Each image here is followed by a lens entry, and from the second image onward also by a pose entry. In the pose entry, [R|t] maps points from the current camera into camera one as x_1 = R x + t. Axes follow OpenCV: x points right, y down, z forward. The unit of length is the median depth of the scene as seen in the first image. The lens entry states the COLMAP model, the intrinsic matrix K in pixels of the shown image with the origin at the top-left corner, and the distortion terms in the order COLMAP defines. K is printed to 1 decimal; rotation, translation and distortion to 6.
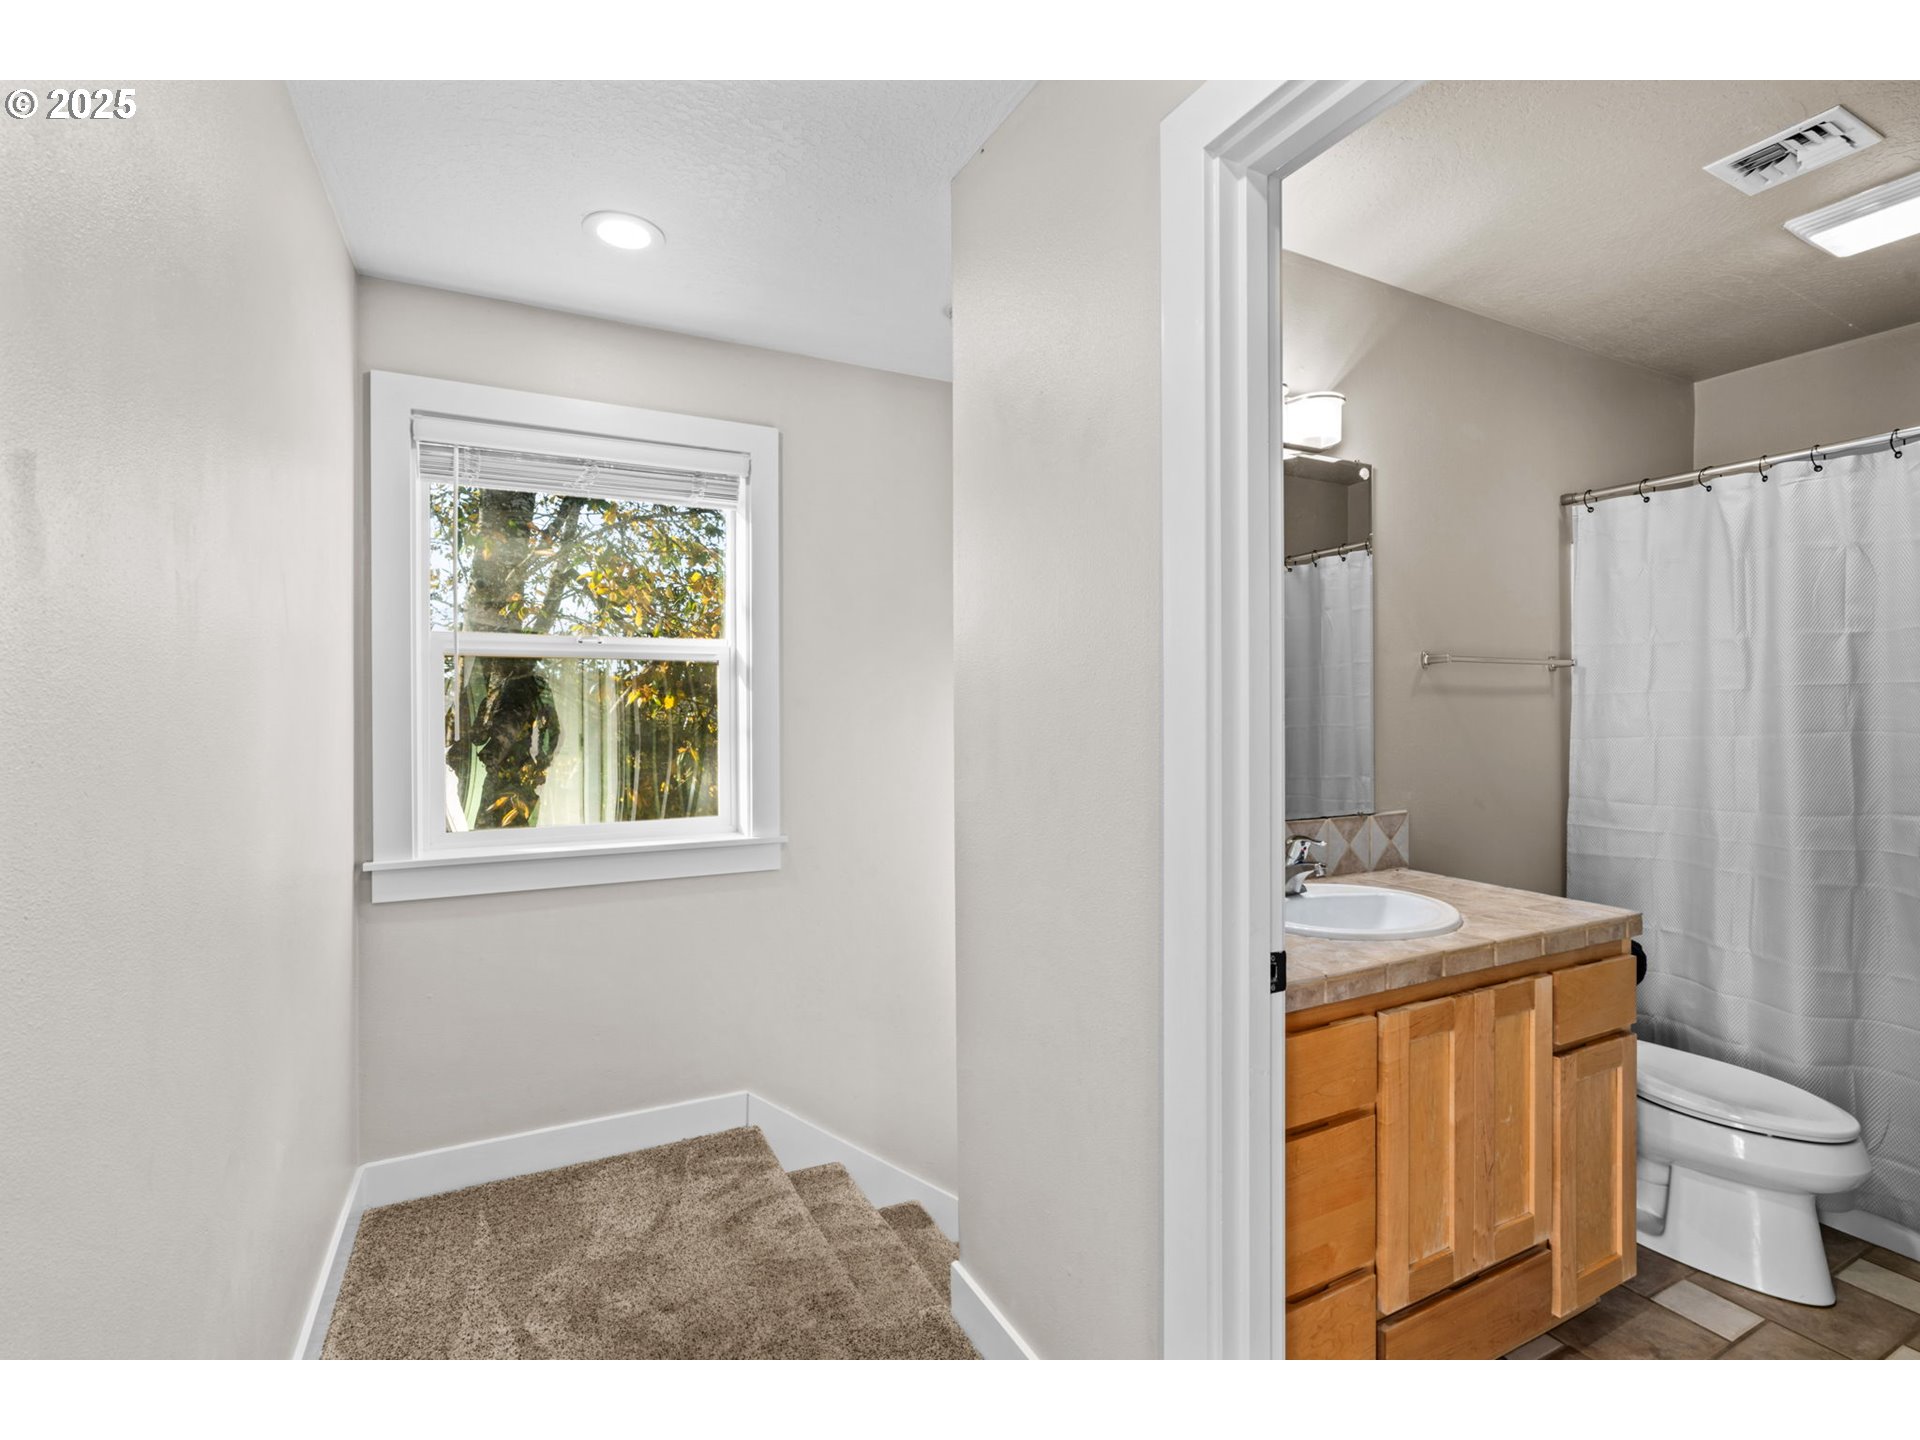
lens RADIAL K [[869.2, 0, 954.3], [0, 869.2, 709.2], [0, 0, 1]] dist [-0.006056, 0.001479]
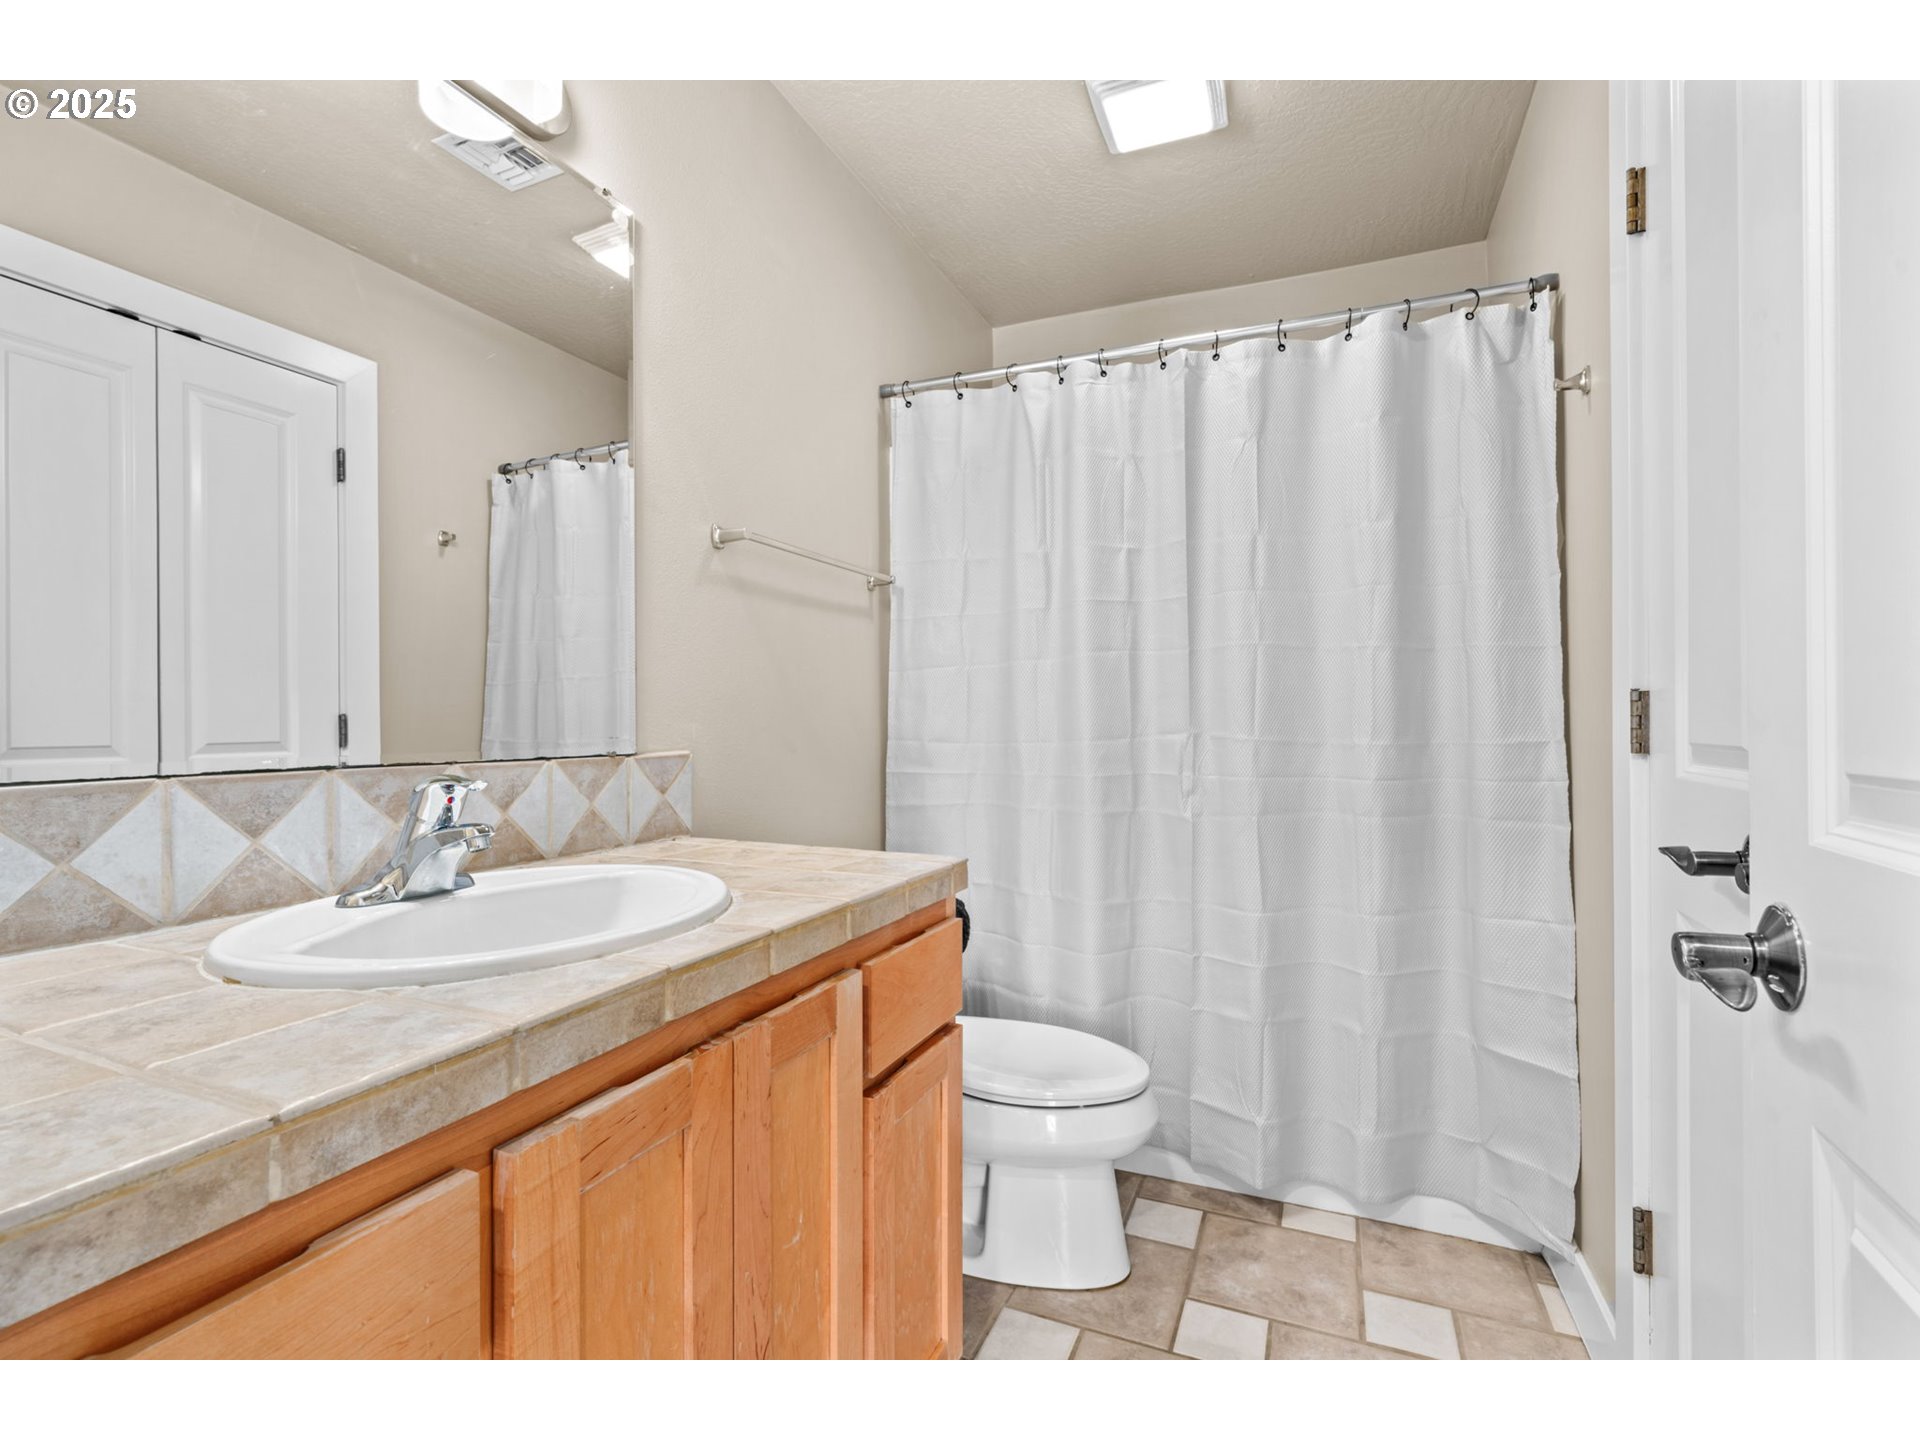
lens RADIAL K [[869.2, 0, 964.8], [0, 869.2, 716.8], [0, 0, 1]] dist [-0.006056, 0.001479]
pose [[0.764238, 0.001181, 0.644933, 0.273176], [0.001315, 0.999993, -0.003389, 0.101525], [-0.644933, 0.003438, 0.764231, 0.377459]]
